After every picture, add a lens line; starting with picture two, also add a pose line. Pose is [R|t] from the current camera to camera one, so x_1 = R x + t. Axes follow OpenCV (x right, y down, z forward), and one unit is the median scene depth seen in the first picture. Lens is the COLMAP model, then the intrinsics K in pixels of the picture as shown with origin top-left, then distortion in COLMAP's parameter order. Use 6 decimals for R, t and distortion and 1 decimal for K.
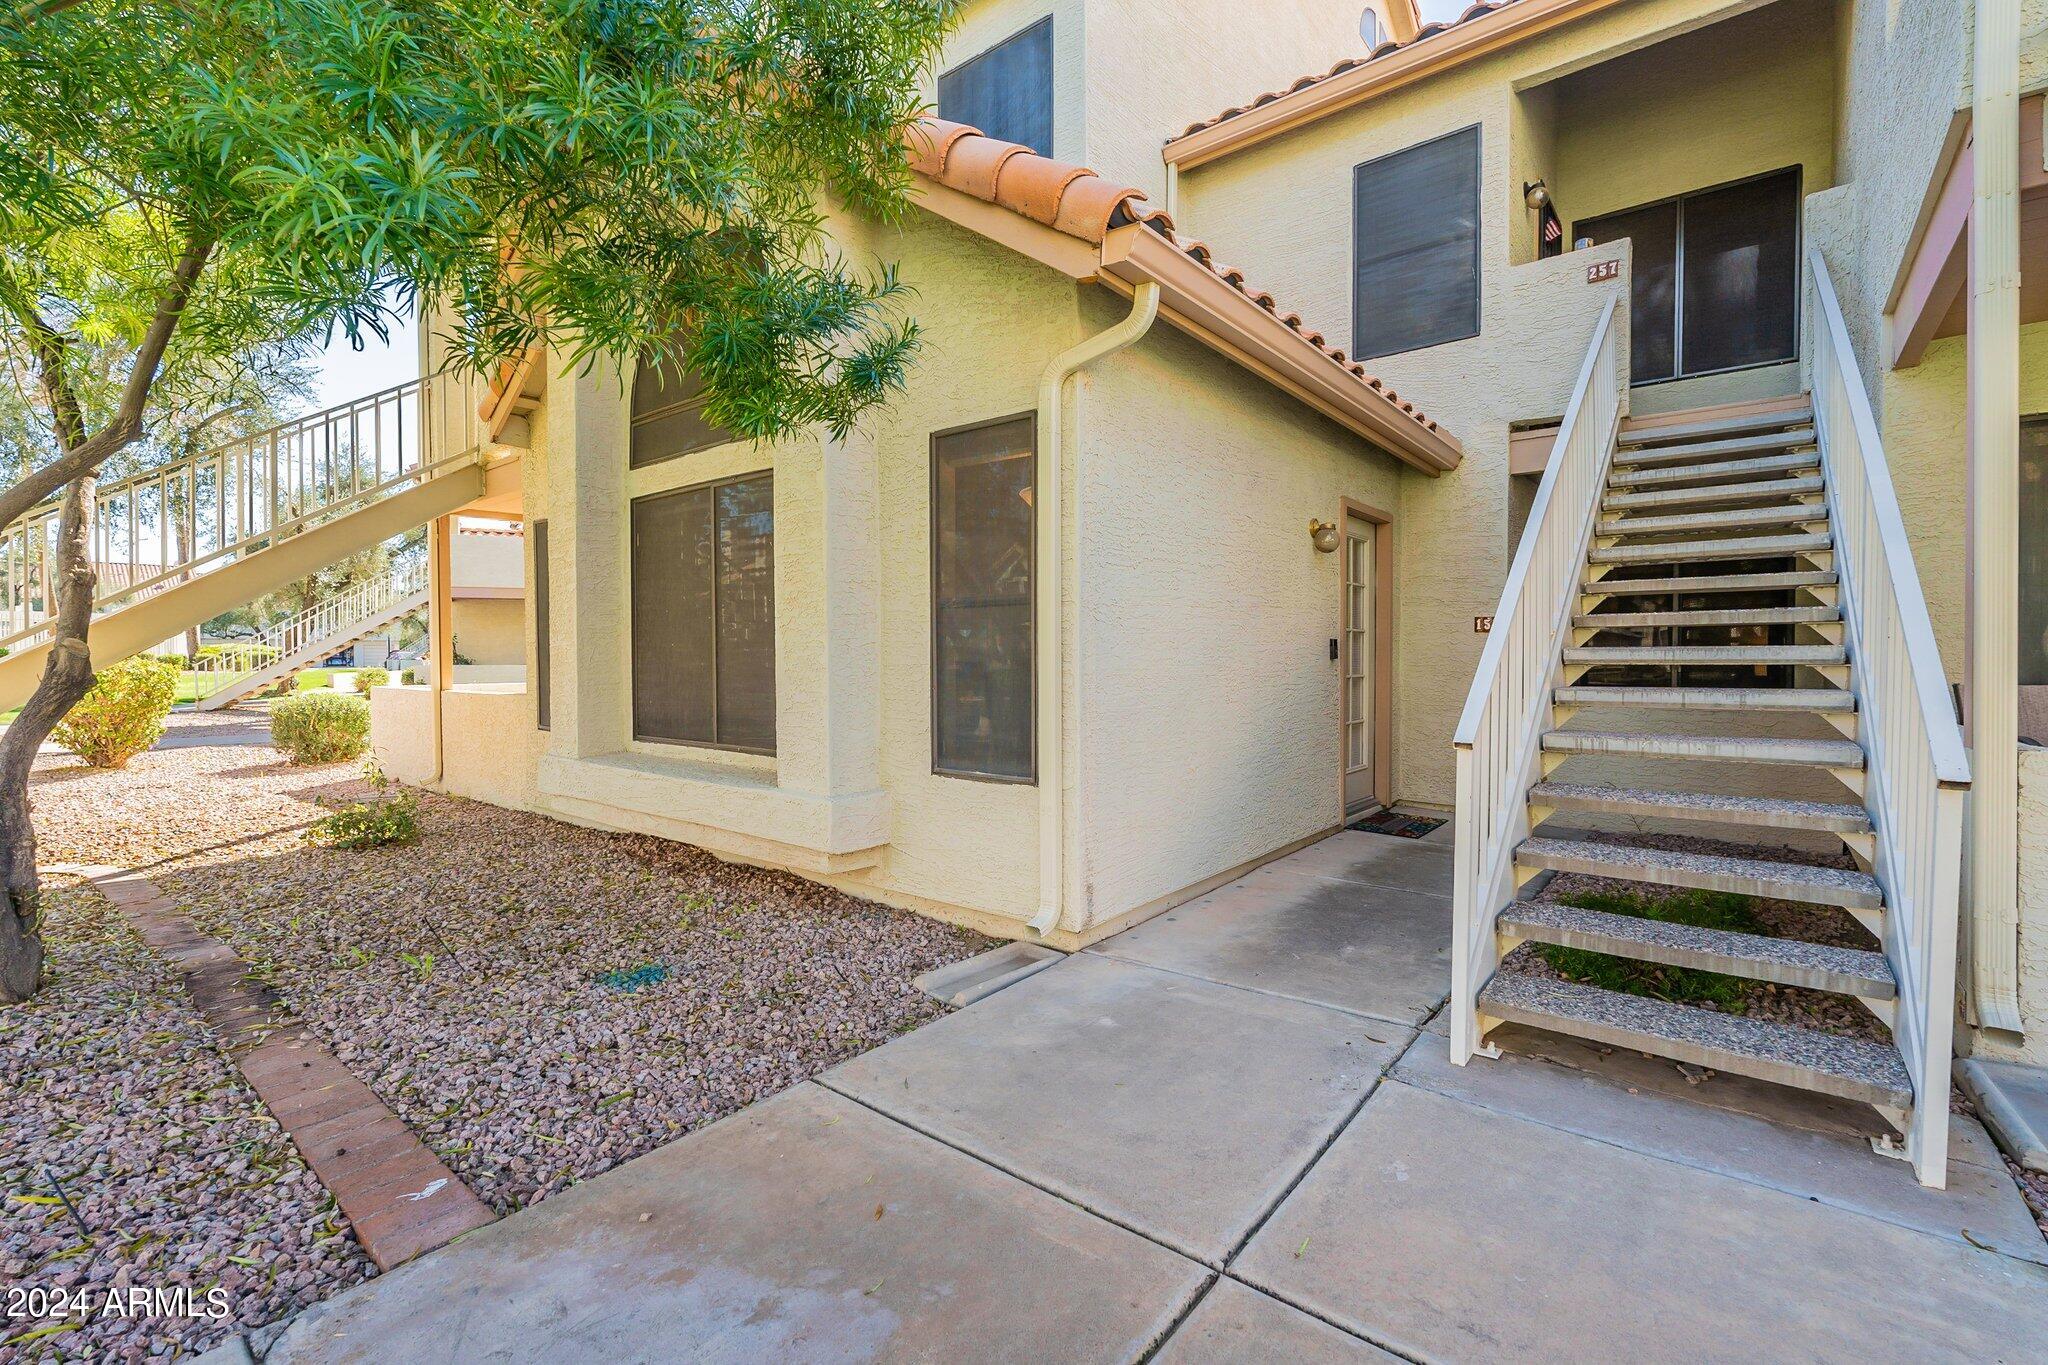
lens RADIAL K [[907.1, 0, 1012.6], [0, 907.1, 673.6], [0, 0, 1]] dist [-0.003123, 0.000636]
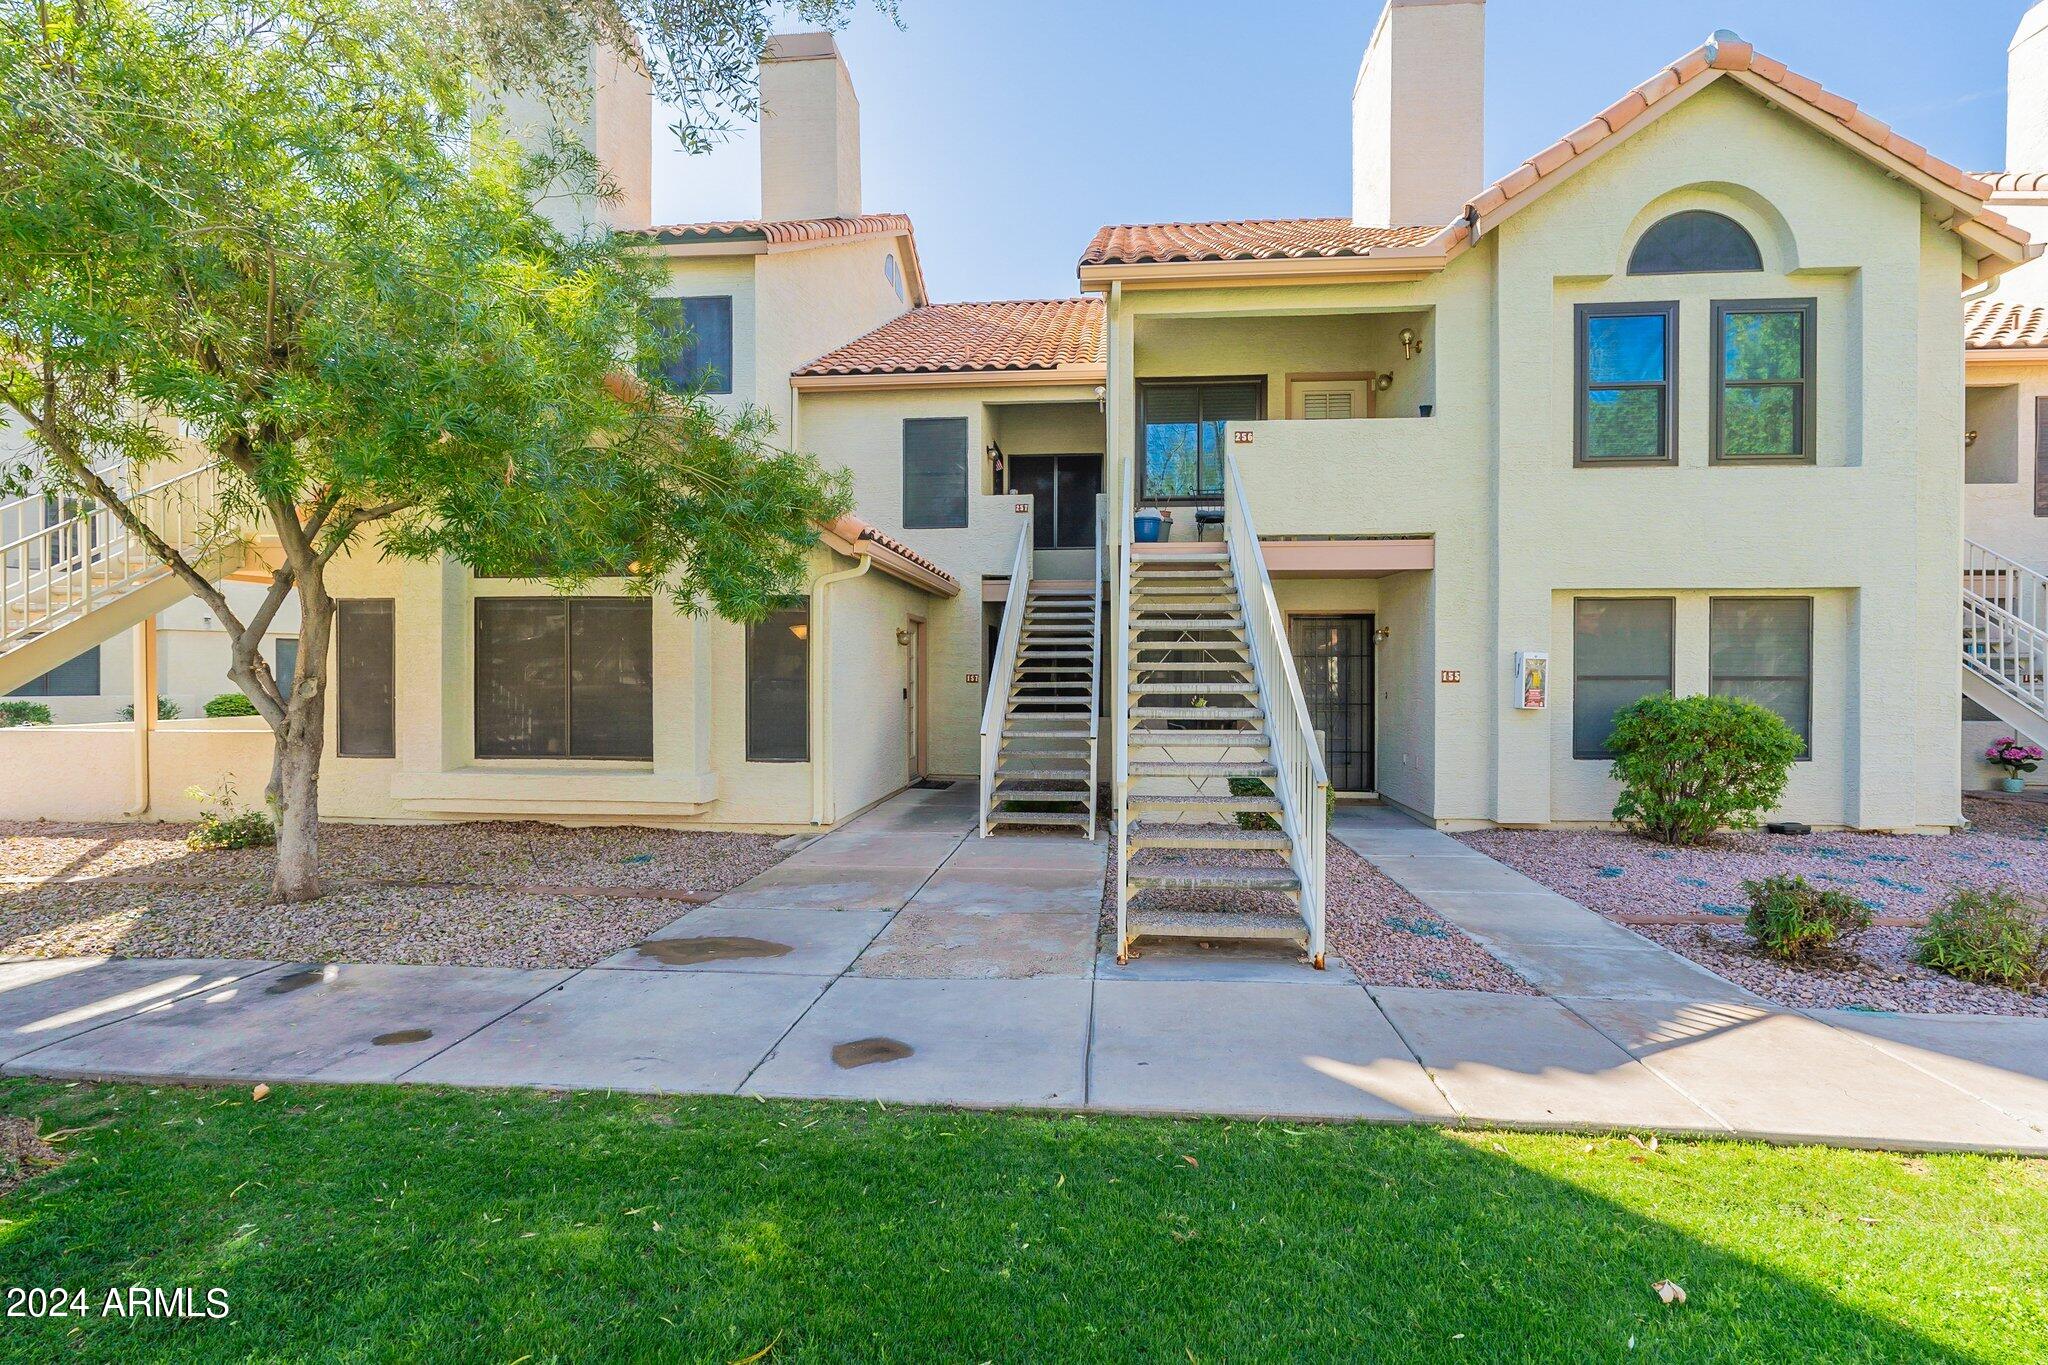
lens RADIAL K [[907.1, 0, 1034.5], [0, 907.1, 681.7], [0, 0, 1]] dist [-0.003123, 0.000636]
pose [[0.833914, -0.002483, 0.551889, -0.488852], [0.009740, 0.999900, -0.010218, -0.030921], [-0.551809, 0.013896, 0.833855, -0.770918]]
